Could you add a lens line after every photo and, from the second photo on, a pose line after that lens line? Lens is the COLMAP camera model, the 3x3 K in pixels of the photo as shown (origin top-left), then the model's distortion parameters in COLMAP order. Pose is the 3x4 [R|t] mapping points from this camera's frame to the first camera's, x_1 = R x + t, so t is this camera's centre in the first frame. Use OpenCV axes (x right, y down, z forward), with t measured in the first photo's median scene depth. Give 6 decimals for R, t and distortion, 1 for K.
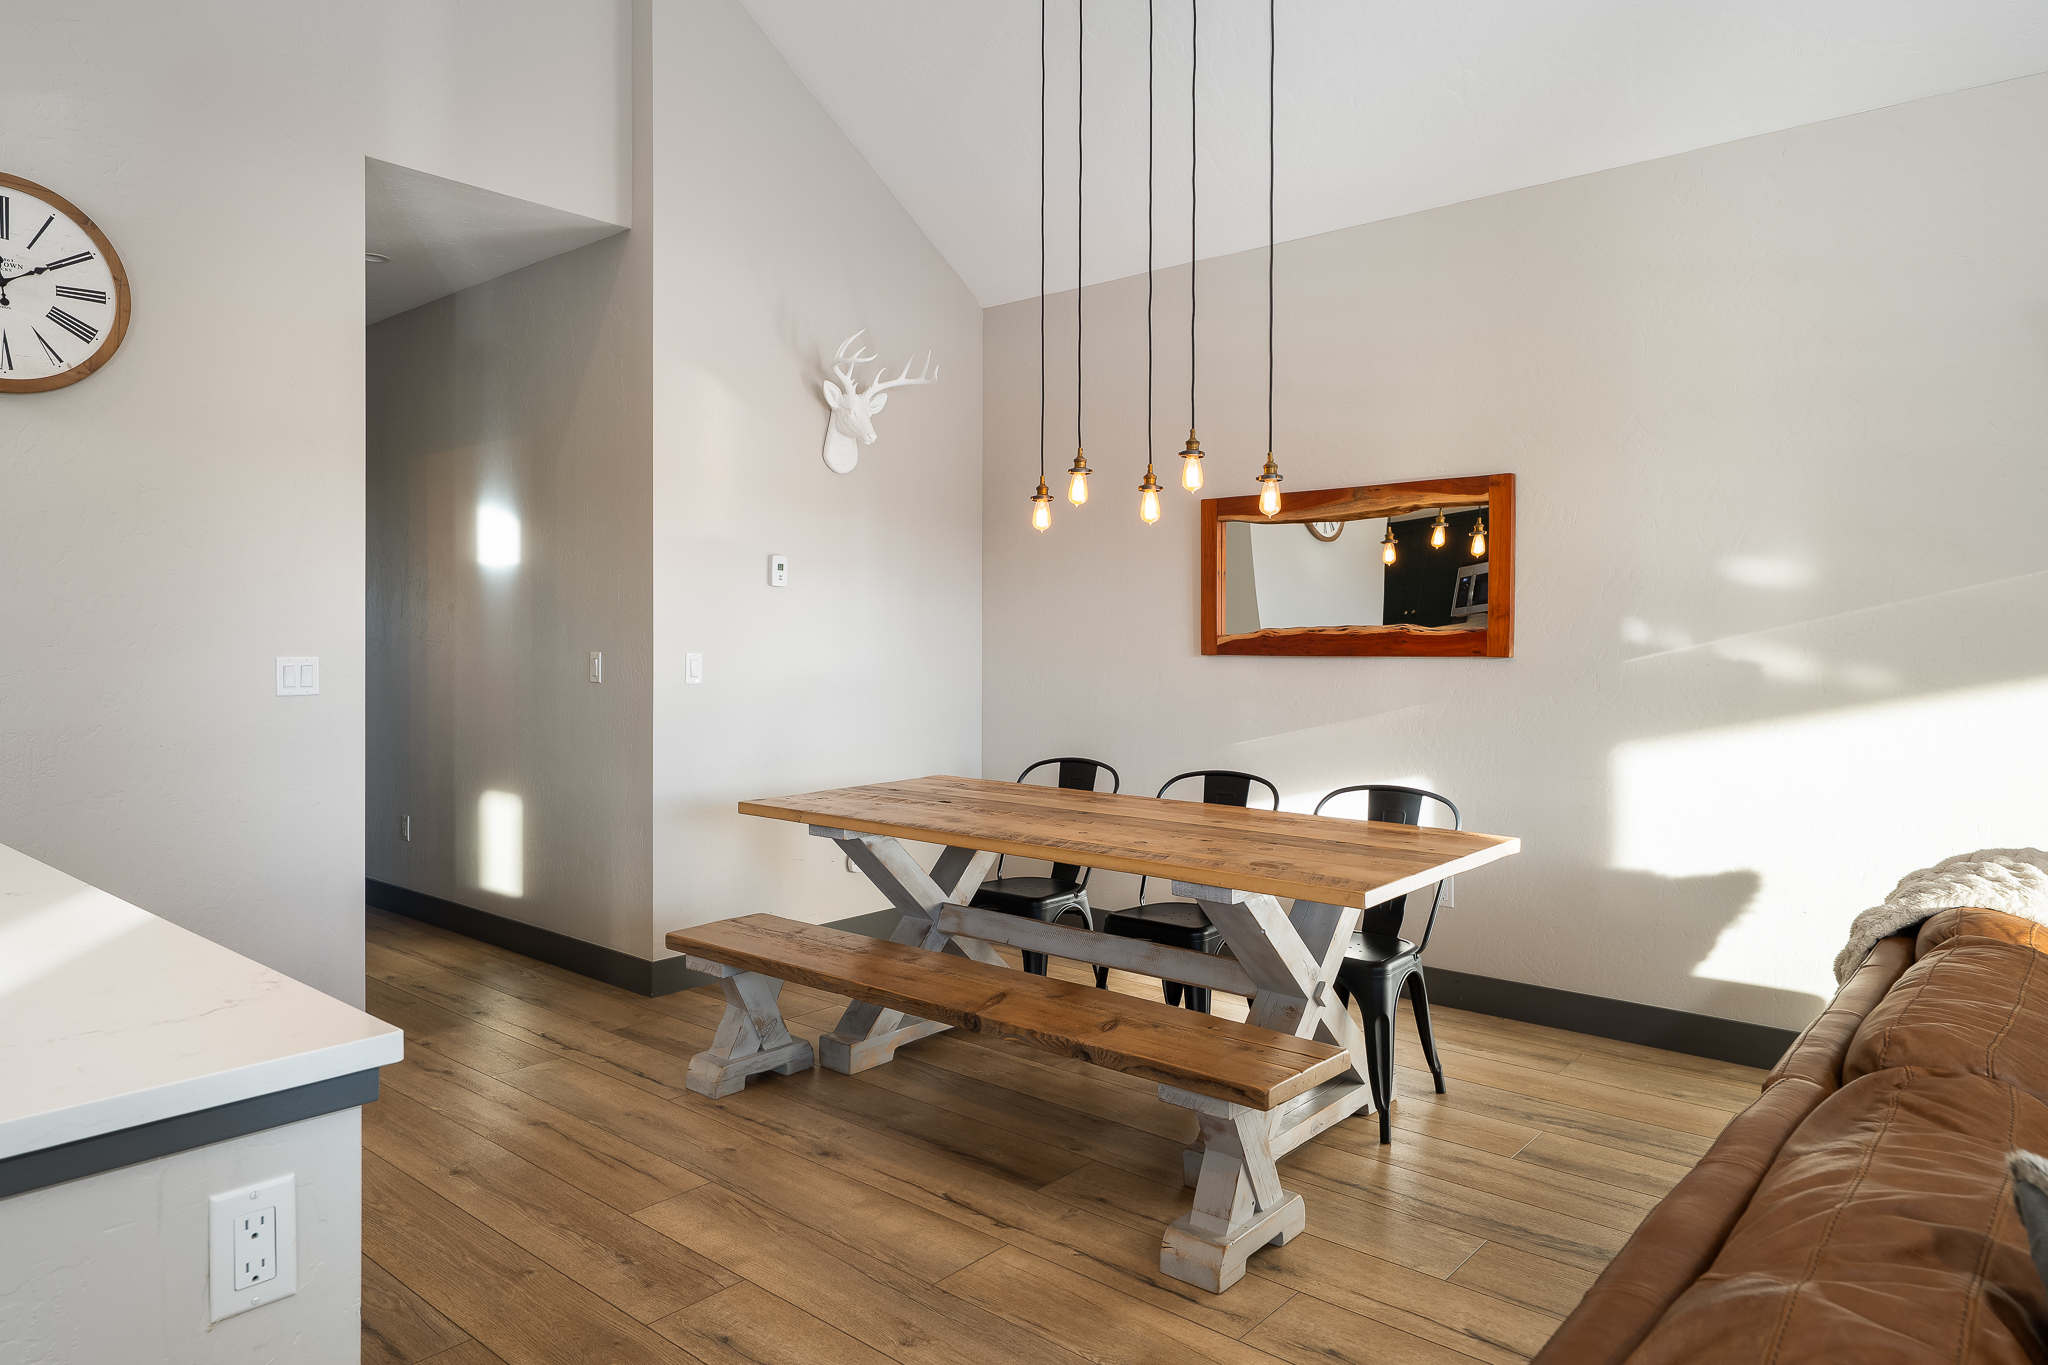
lens RADIAL K [[1271.1, 0, 1038.8], [0, 1271.1, 640.5], [0, 0, 1]] dist [0.002074, -0.001267]
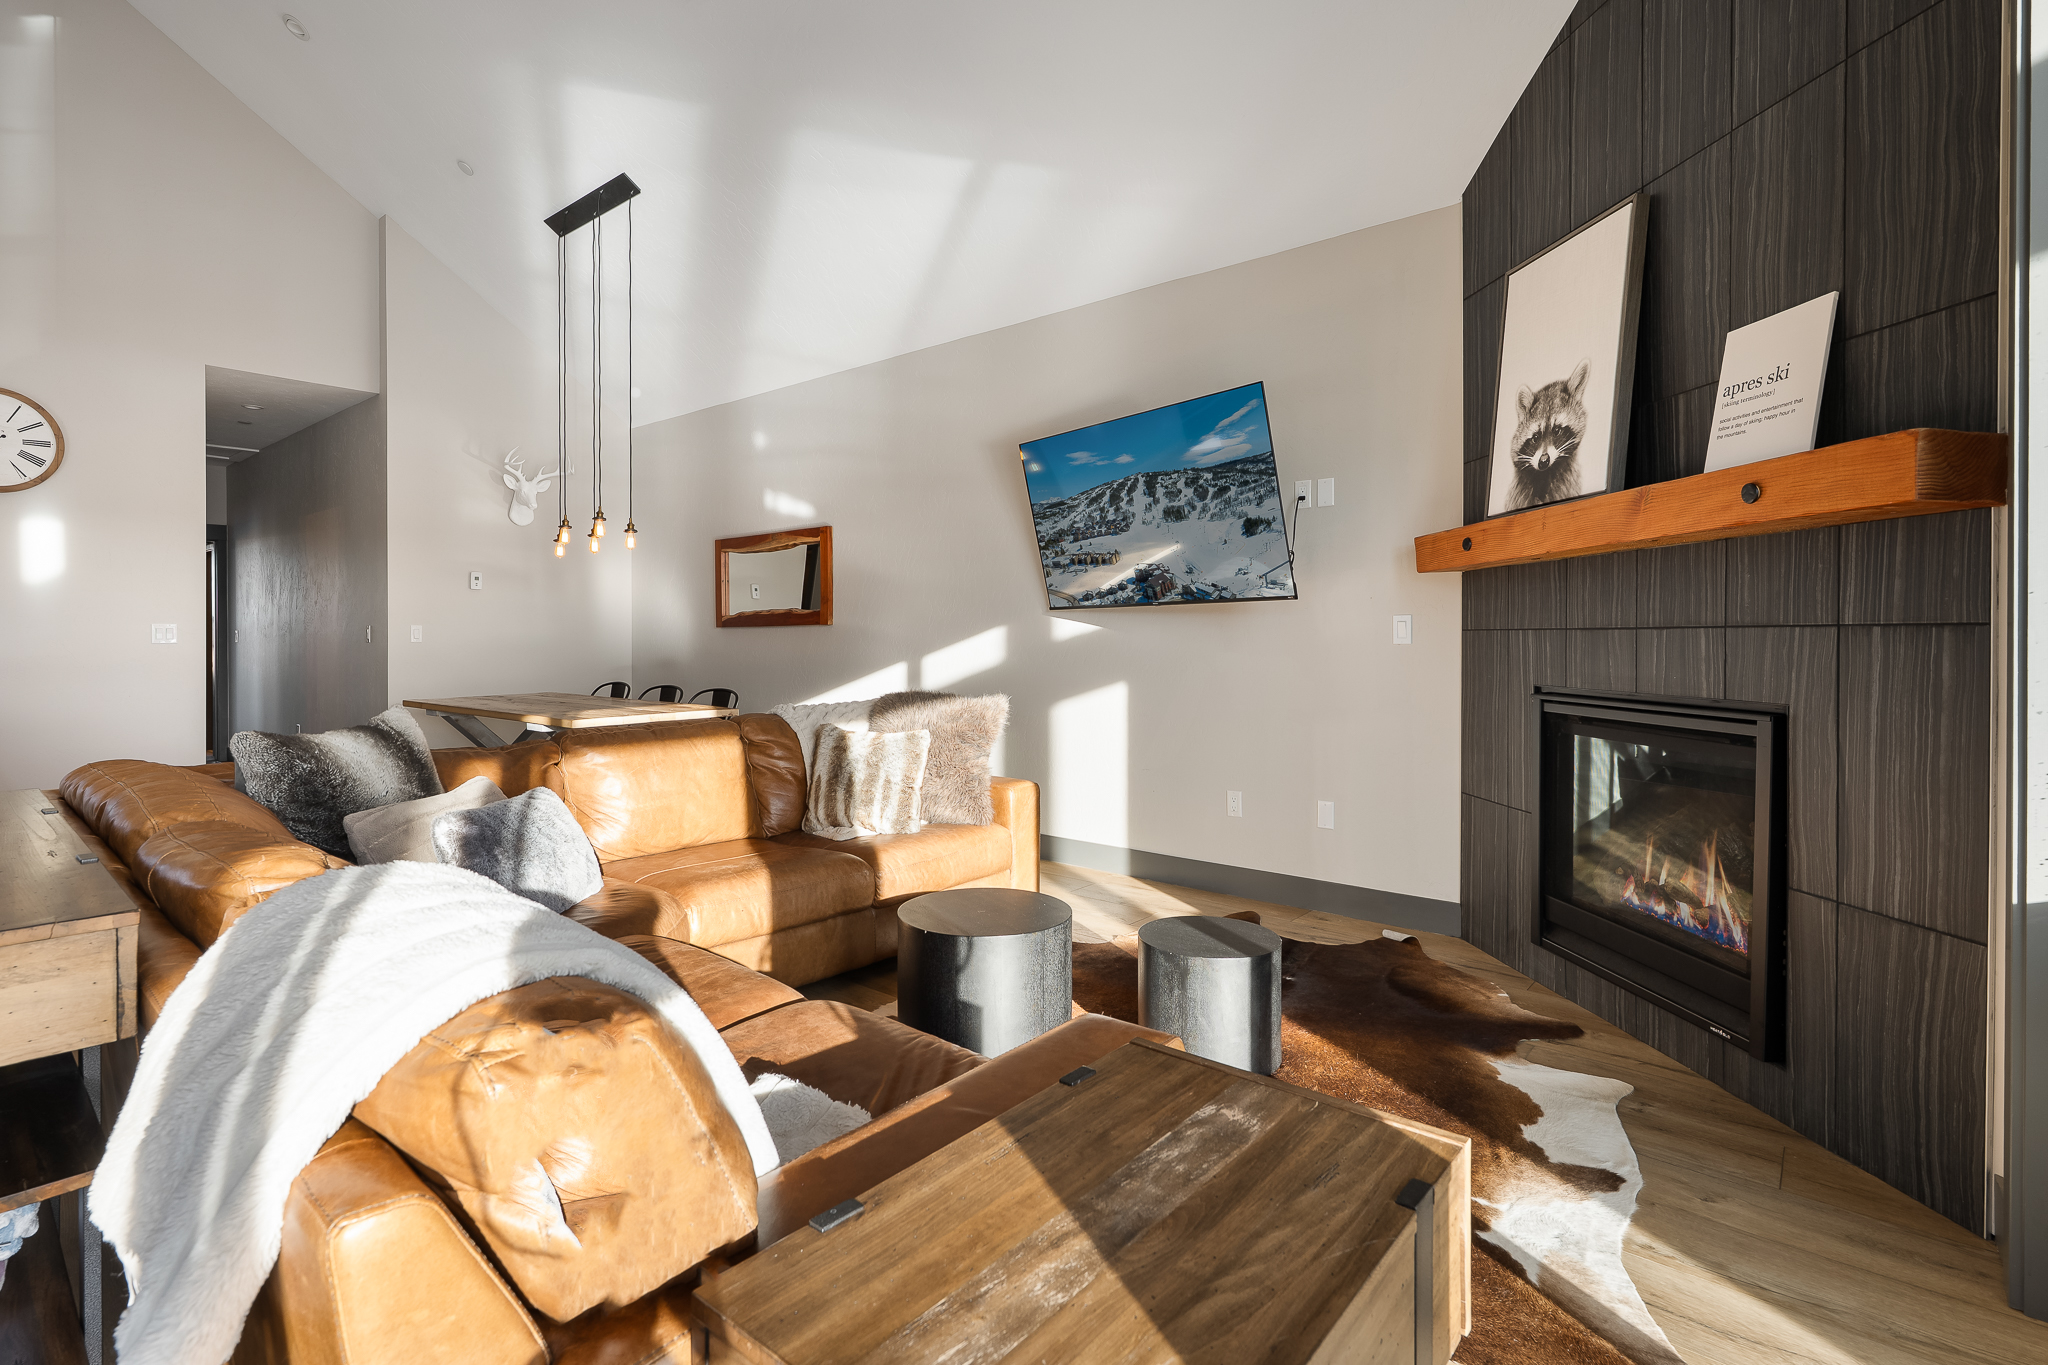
lens RADIAL K [[970.4, 0, 977.6], [0, 970.4, 641.6], [0, 0, 1]] dist [-0.001448, 0.000049]
pose [[0.999897, -0.001823, -0.014262, 0.605166], [0.001805, 0.999998, -0.001285, 0.039666], [0.014264, 0.001260, 0.999897, -0.414277]]
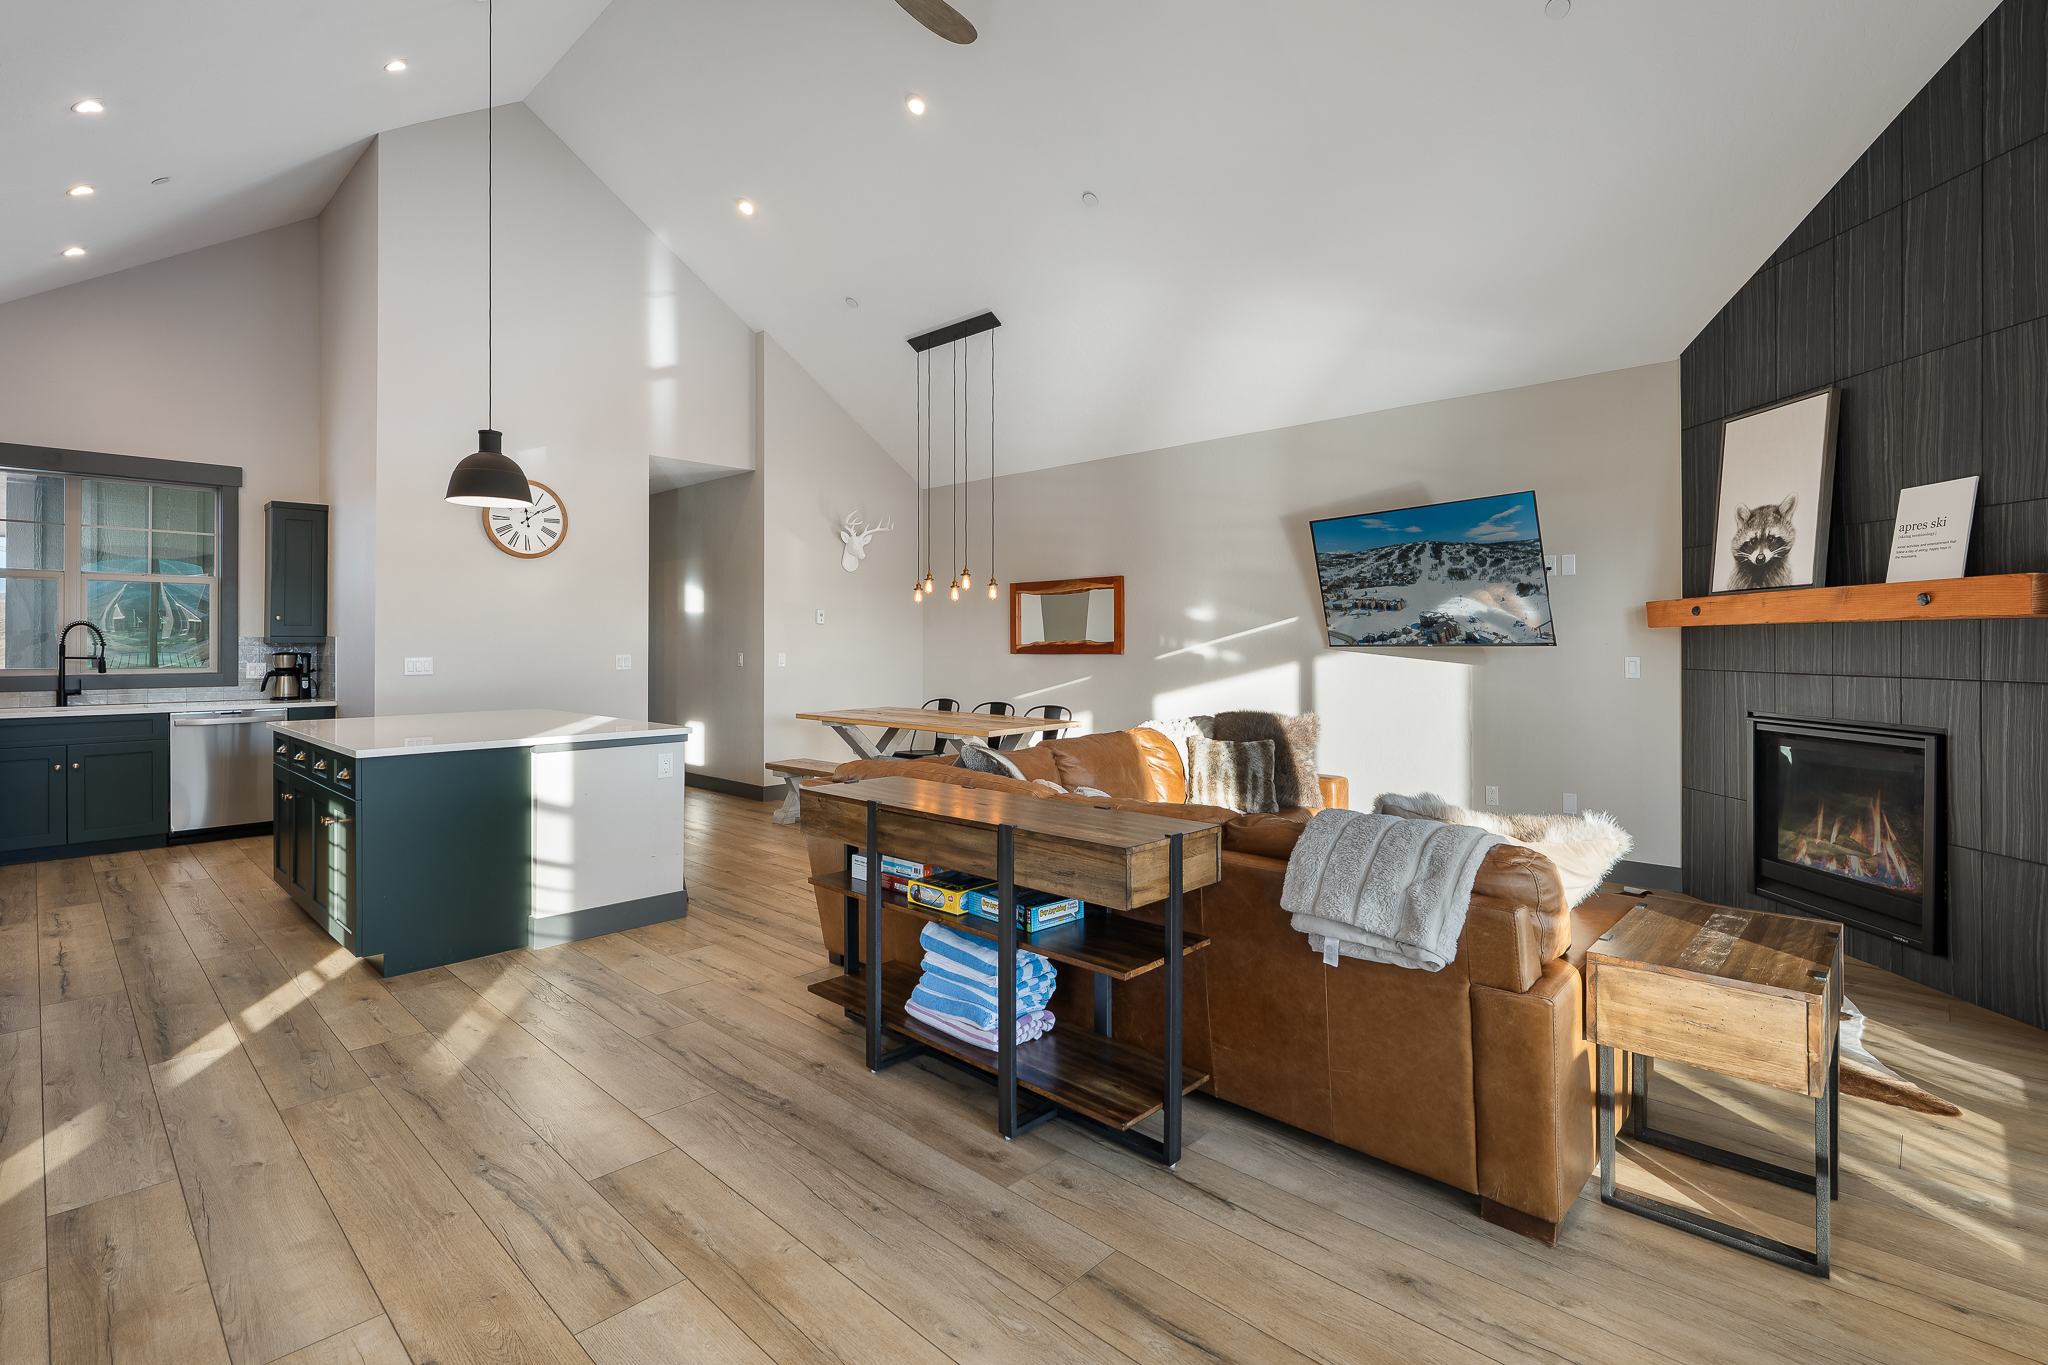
lens RADIAL K [[942.5, 0, 1023.4], [0, 942.5, 637.6], [0, 0, 1]] dist [-0.000161, 0.000198]
pose [[0.998400, -0.002599, -0.056491, 0.286505], [0.001909, 0.999923, -0.012263, 0.003632], [0.056518, 0.012135, 0.998328, -0.741642]]
